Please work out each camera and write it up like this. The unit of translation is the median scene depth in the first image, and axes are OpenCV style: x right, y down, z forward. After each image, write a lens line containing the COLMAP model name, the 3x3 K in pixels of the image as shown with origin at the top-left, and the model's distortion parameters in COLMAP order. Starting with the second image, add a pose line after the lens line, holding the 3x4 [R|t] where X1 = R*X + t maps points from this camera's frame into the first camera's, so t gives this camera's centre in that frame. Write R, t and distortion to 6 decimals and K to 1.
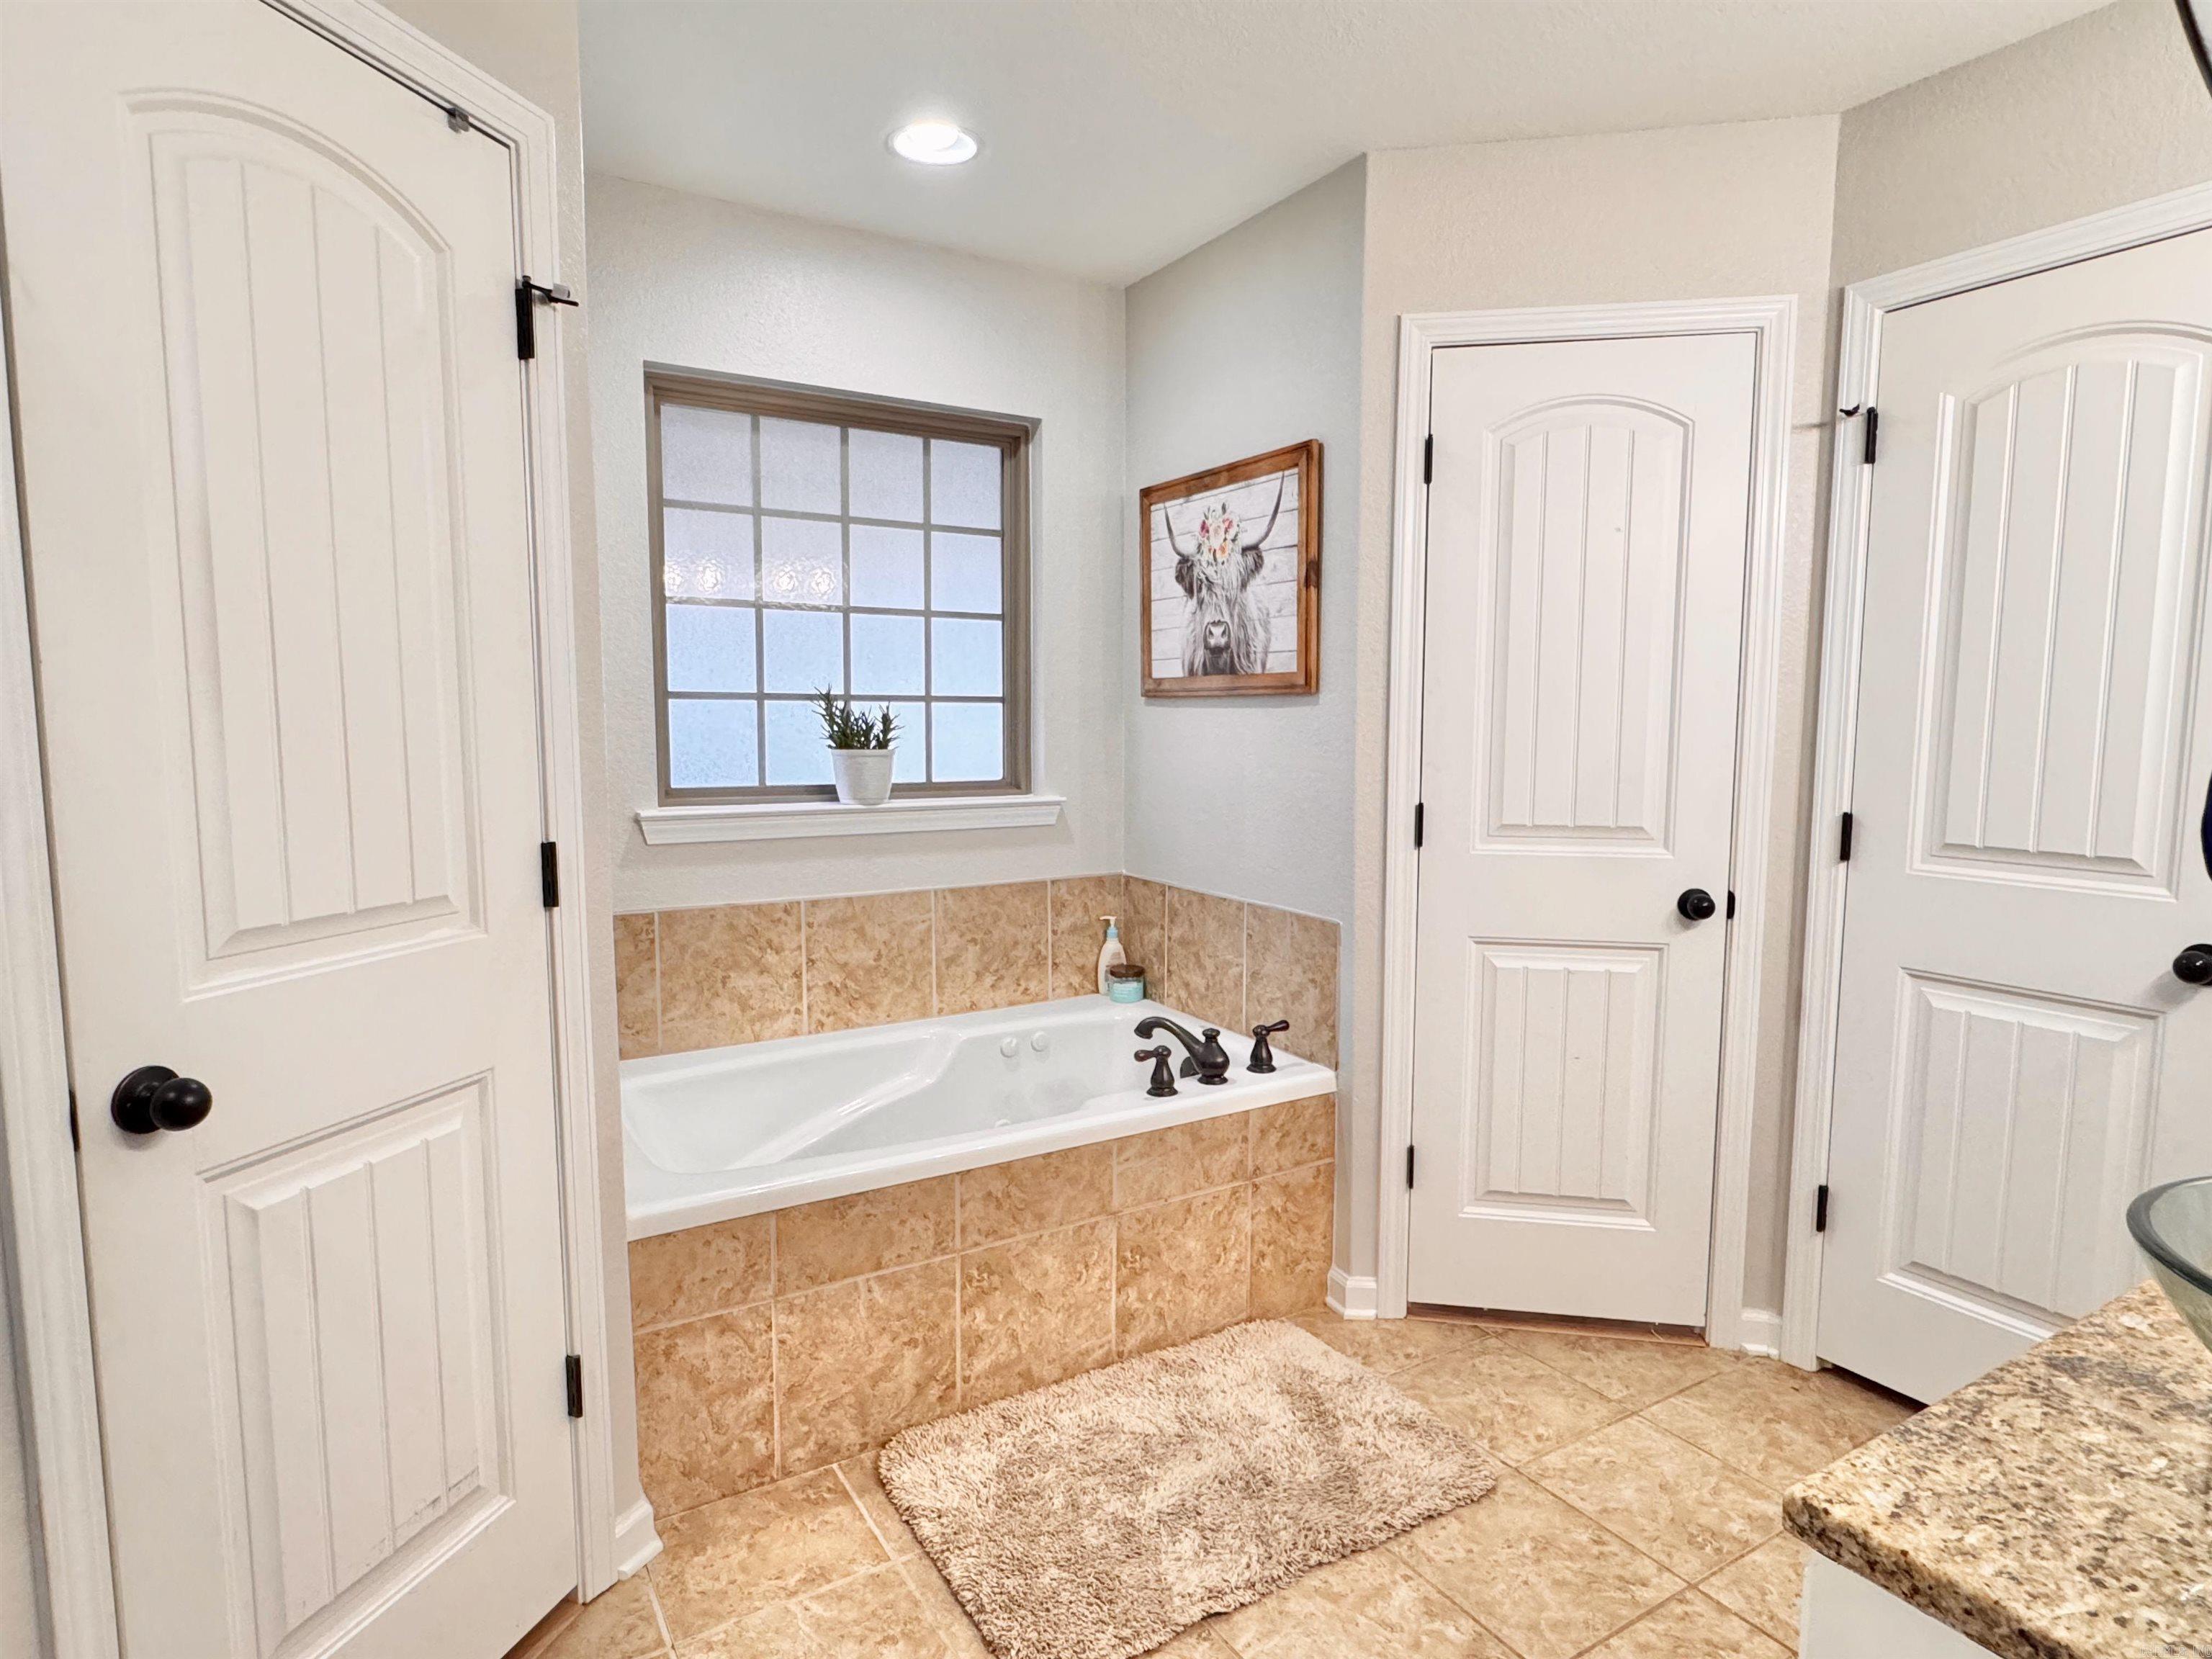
lens RADIAL K [[1235.0, 0, 1106.0], [0, 1235.0, 829.5], [0, 0, 1]] dist [-0.001328, 0.001783]
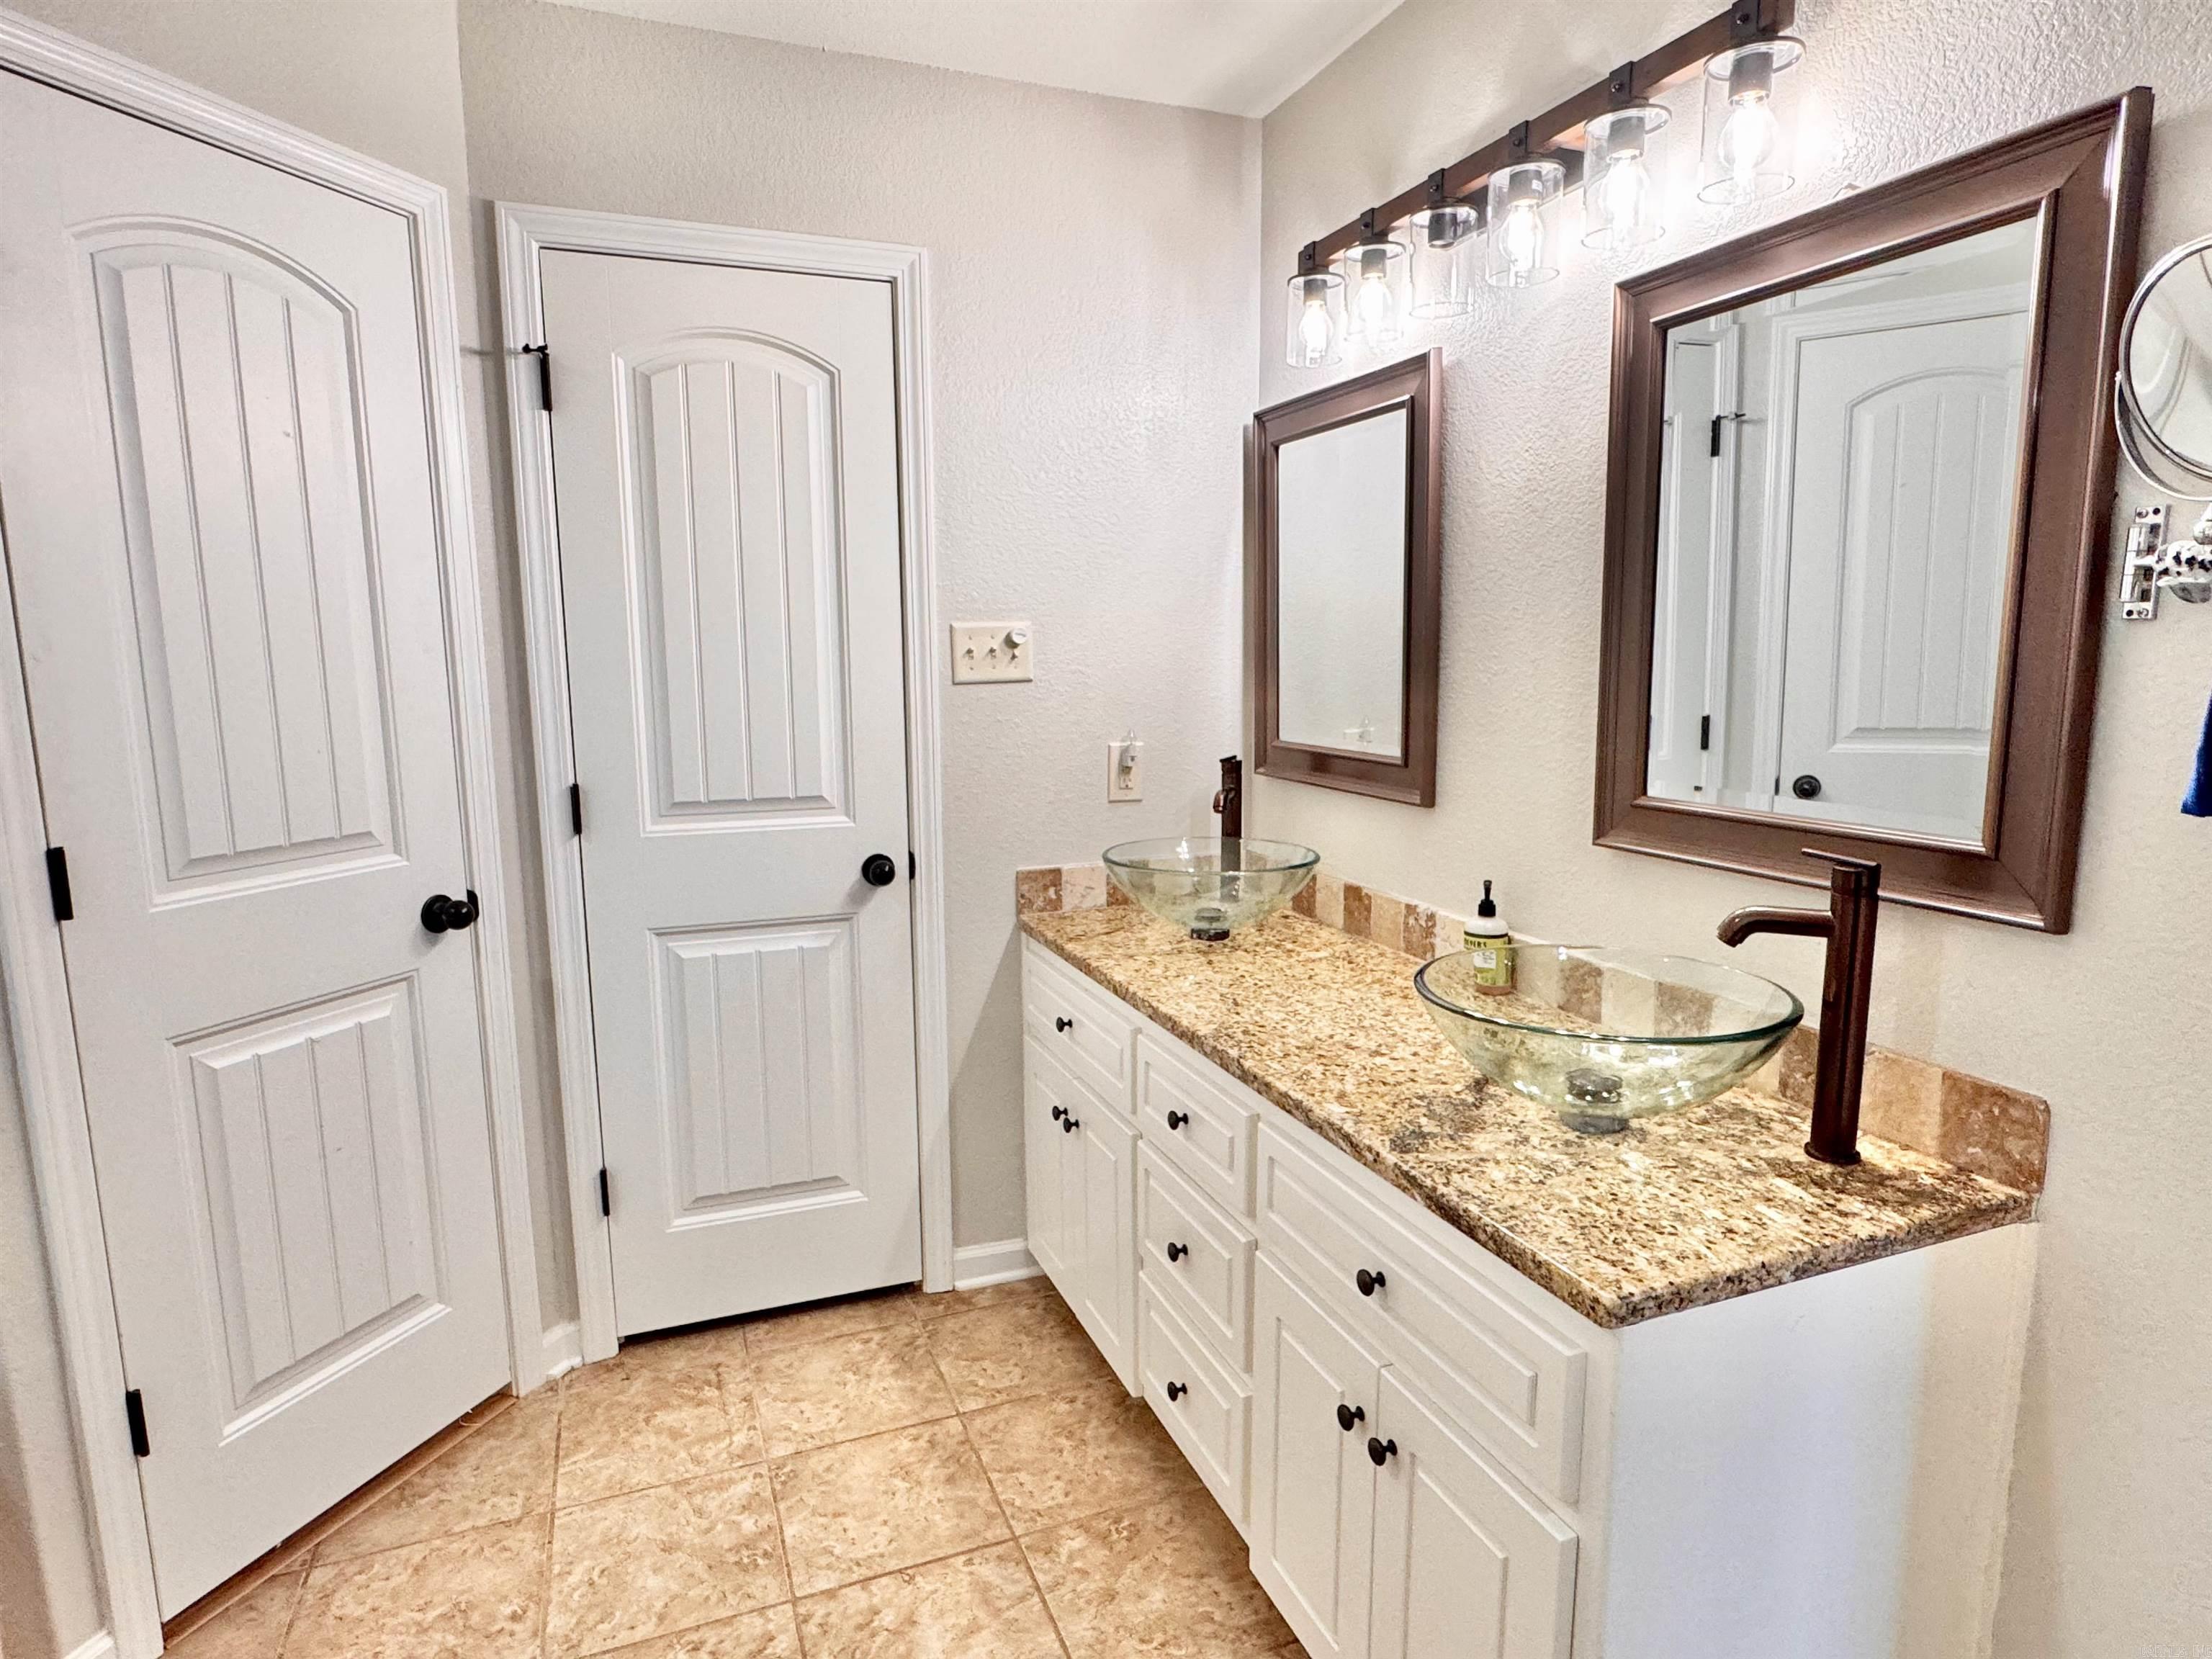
lens RADIAL K [[1235.0, 0, 1106.0], [0, 1235.0, 829.5], [0, 0, 1]] dist [-0.001328, 0.001783]
pose [[0.171071, -0.150285, 0.973730, -0.296814], [0.097931, 0.985998, 0.134973, -0.076697], [-0.980380, 0.072268, 0.183393, 0.488763]]
